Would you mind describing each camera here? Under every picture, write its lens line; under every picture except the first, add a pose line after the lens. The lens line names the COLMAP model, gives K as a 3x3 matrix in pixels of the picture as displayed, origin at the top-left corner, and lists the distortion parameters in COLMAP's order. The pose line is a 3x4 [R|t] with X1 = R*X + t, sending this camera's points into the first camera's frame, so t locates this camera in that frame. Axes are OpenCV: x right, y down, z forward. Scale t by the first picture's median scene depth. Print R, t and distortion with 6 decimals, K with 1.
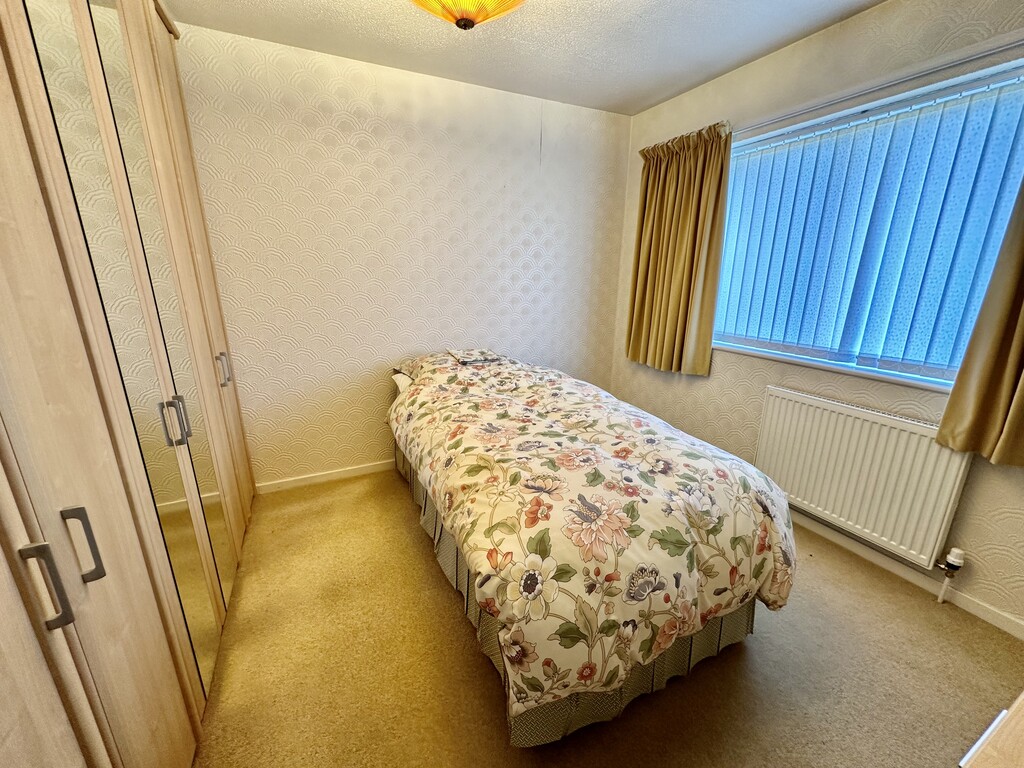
lens RADIAL K [[408.5, 0, 514.0], [0, 408.5, 384.0], [0, 0, 1]] dist [-0.003764, 0.001189]
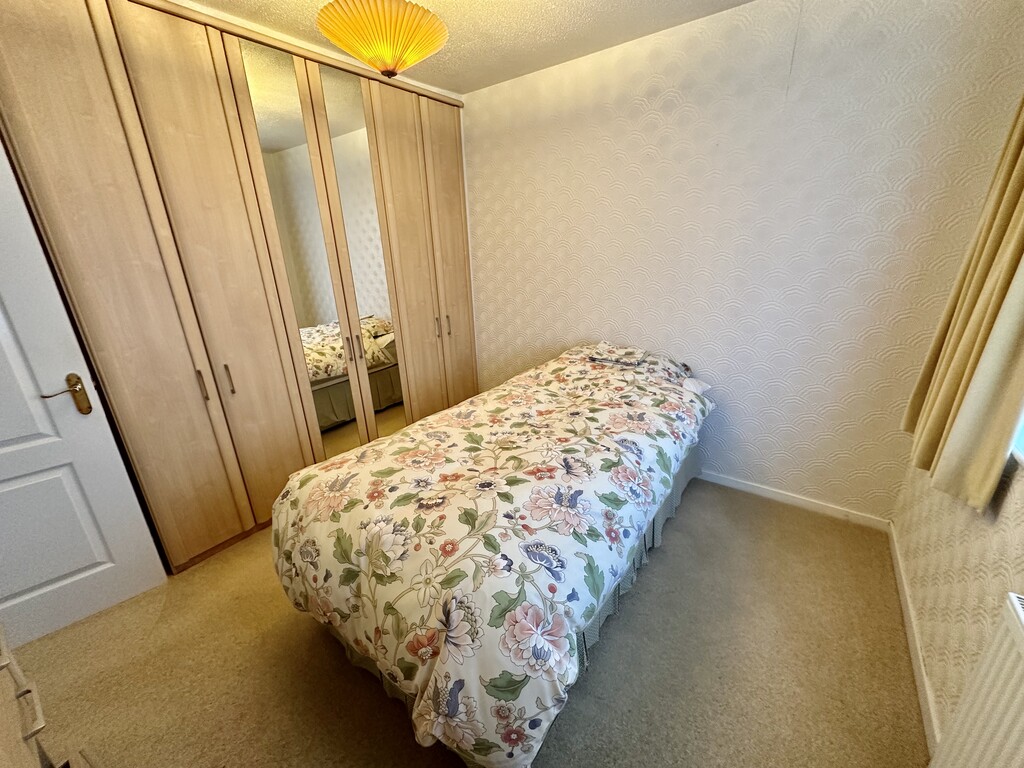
lens RADIAL K [[408.5, 0, 513.5], [0, 408.5, 387.7], [0, 0, 1]] dist [-0.003764, 0.001189]
pose [[0.455451, 0.277122, -0.846031, 1.087262], [-0.206874, 0.957248, 0.202184, -0.251005], [0.865891, 0.082937, 0.493309, 0.655847]]
